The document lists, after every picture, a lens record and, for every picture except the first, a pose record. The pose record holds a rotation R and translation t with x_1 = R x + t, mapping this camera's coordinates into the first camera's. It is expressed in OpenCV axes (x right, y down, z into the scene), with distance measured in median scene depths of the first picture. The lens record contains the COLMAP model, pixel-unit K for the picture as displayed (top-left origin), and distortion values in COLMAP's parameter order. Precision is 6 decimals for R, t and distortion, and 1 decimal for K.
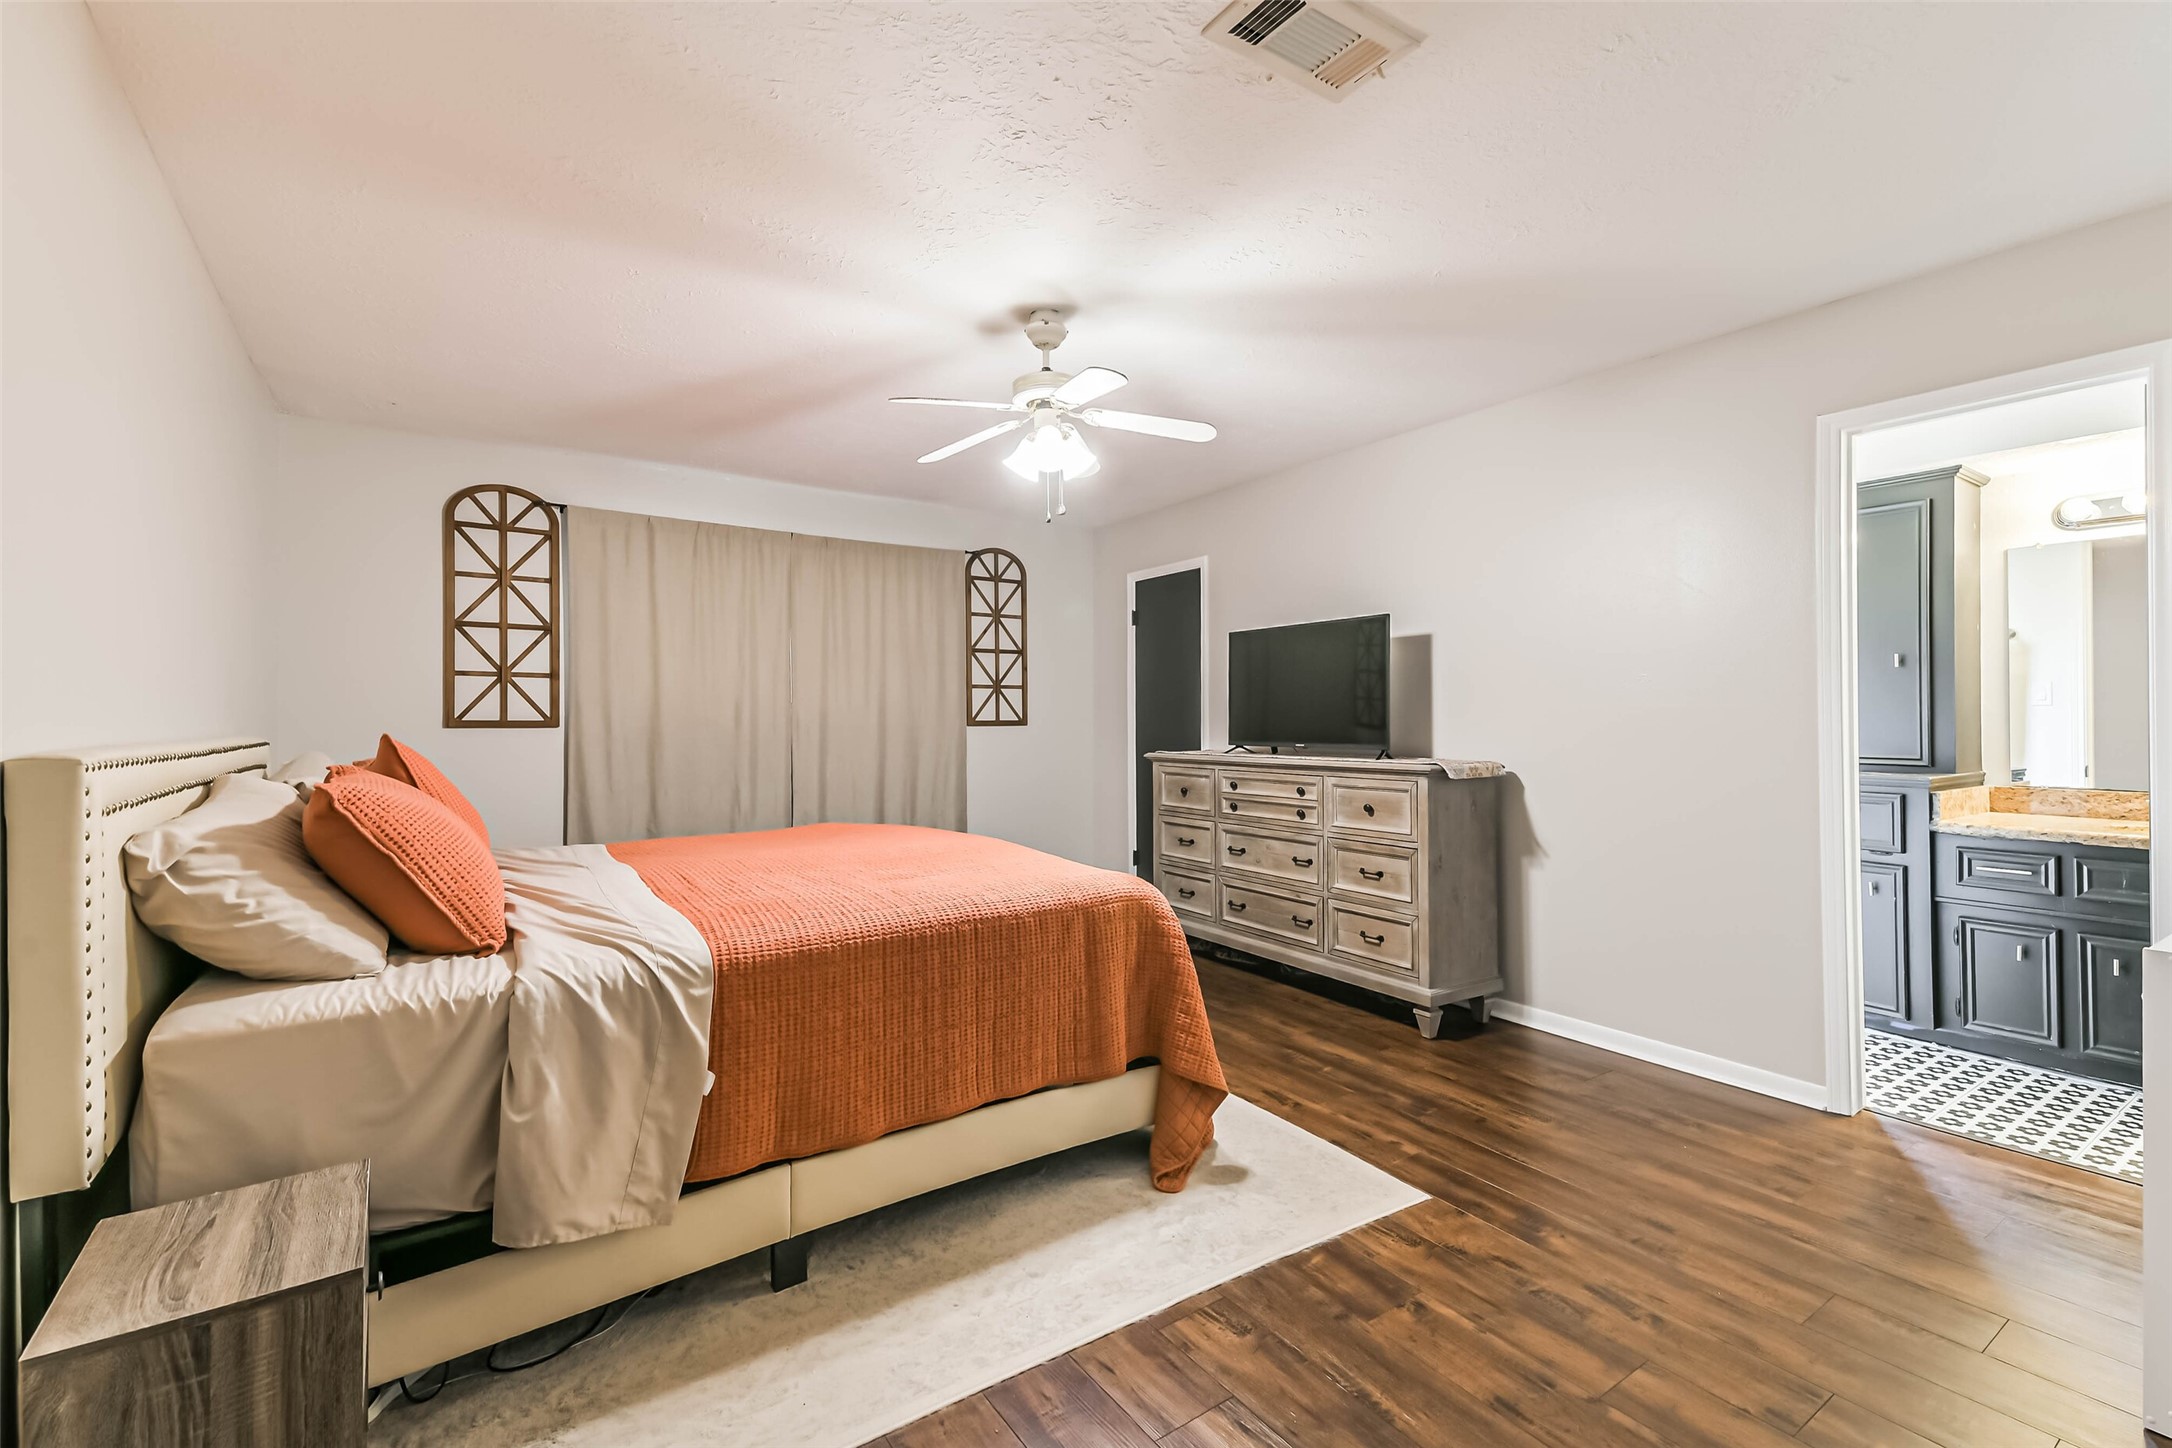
lens RADIAL K [[943.6, 0, 1091.7], [0, 943.6, 705.4], [0, 0, 1]] dist [0.059116, -0.023064]
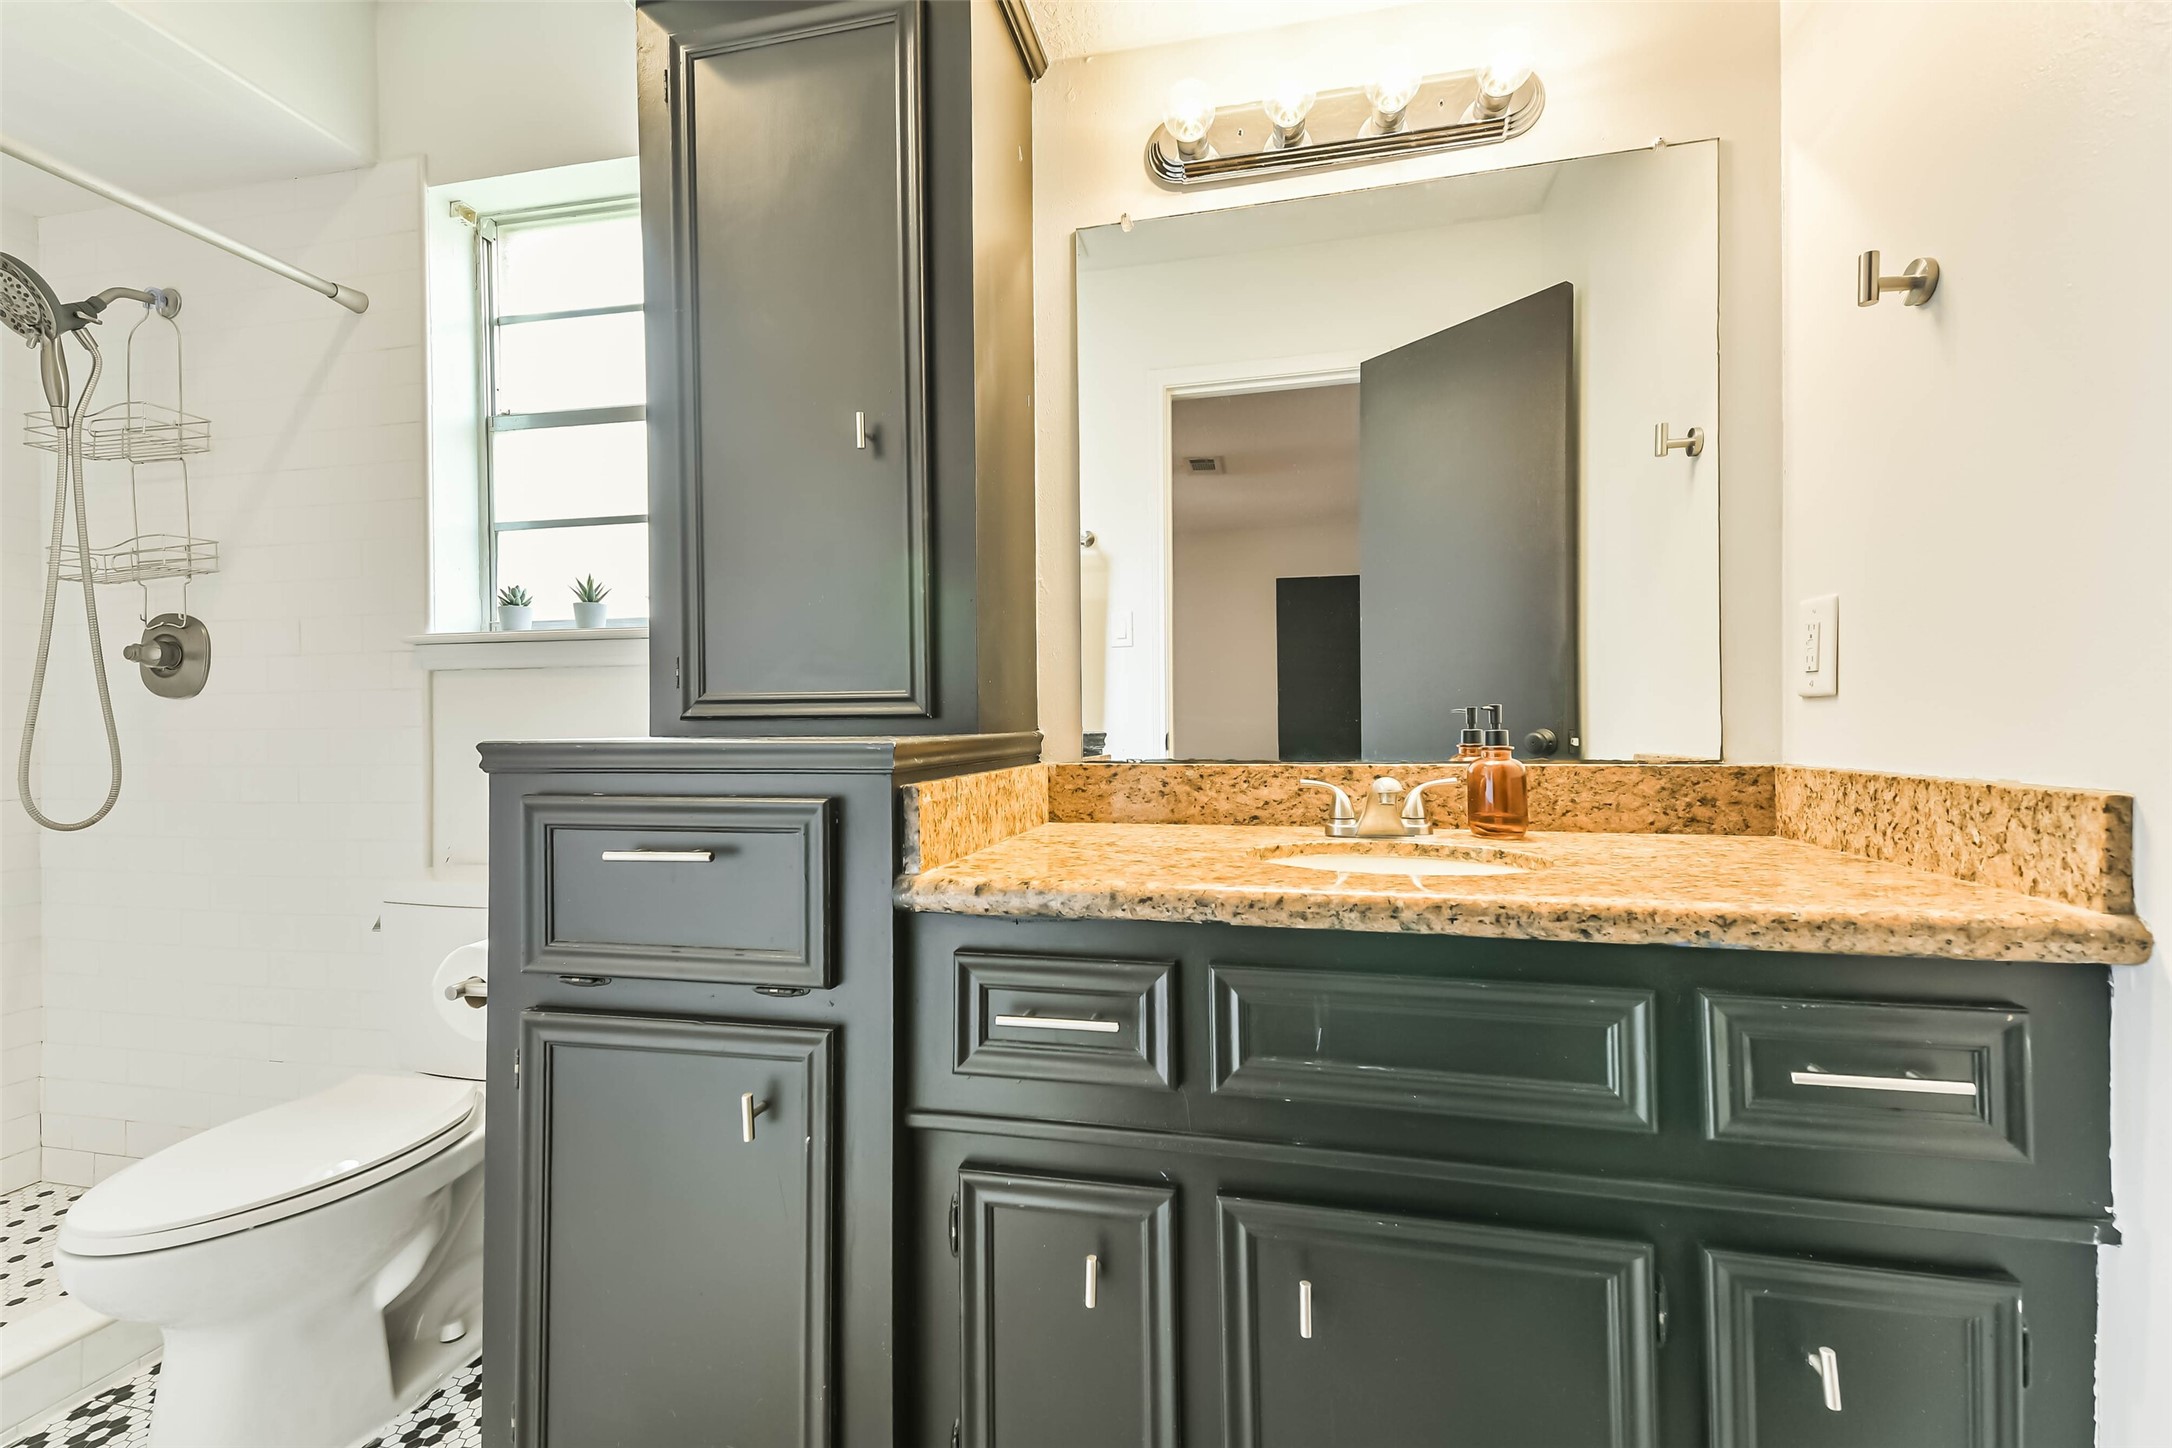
lens RADIAL K [[943.6, 0, 1083.3], [0, 943.6, 717.9], [0, 0, 1]] dist [0.059116, -0.023064]
pose [[0.737170, -0.001569, 0.675706, 0.707425], [0.001499, 0.999999, 0.000688, 0.067484], [-0.675706, 0.000506, 0.737171, 0.740733]]
